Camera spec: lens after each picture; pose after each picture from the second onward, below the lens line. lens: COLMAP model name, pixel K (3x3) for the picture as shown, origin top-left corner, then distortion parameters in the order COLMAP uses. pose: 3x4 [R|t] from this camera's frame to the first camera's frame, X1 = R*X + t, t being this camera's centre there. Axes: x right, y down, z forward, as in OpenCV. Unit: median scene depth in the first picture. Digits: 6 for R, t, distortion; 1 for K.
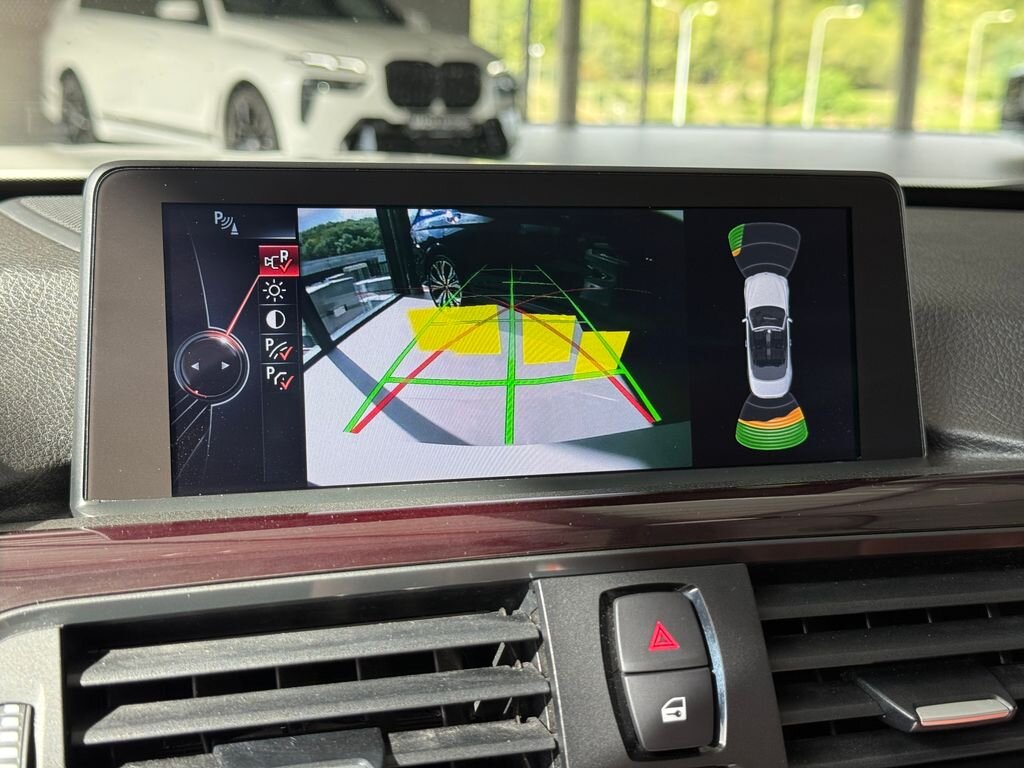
lens RADIAL K [[1423.7, 0, 508.8], [0, 1423.7, 384.7], [0, 0, 1]] dist [0.130639, 0.000000]
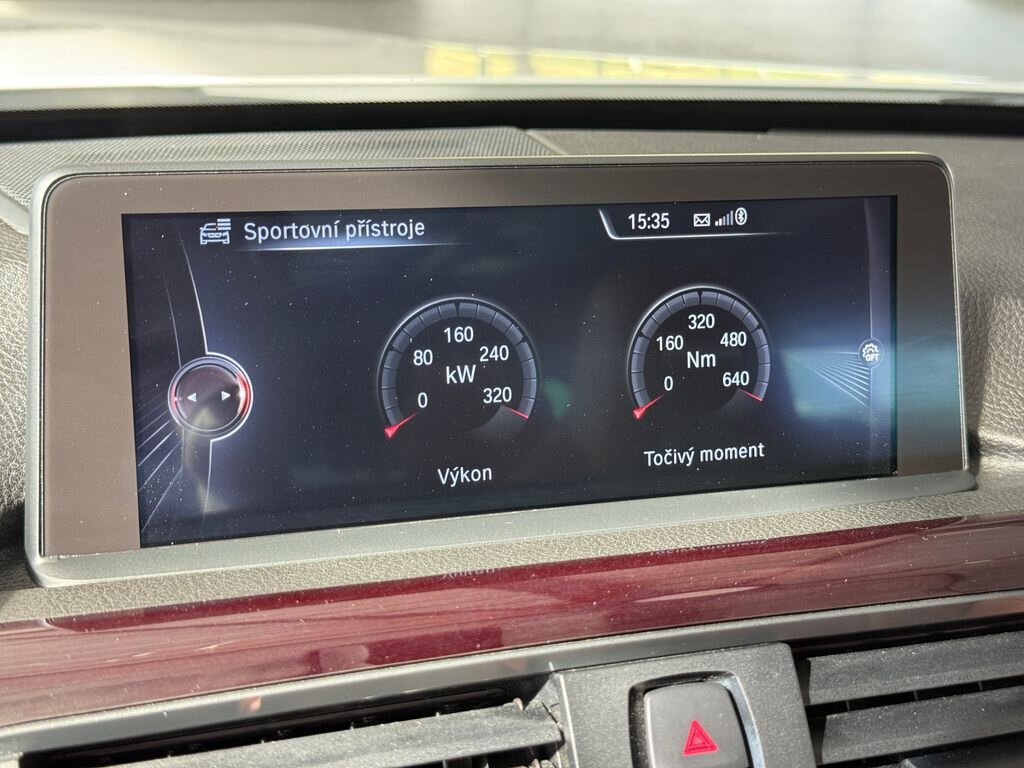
lens RADIAL K [[1423.7, 0, 515.2], [0, 1423.7, 383.7], [0, 0, 1]] dist [0.130639, 0.000000]
pose [[0.999485, 0.004254, 0.031808, -0.031618], [-0.007924, 0.993199, 0.116162, -0.126585], [-0.031097, -0.116354, 0.992721, 0.119321]]
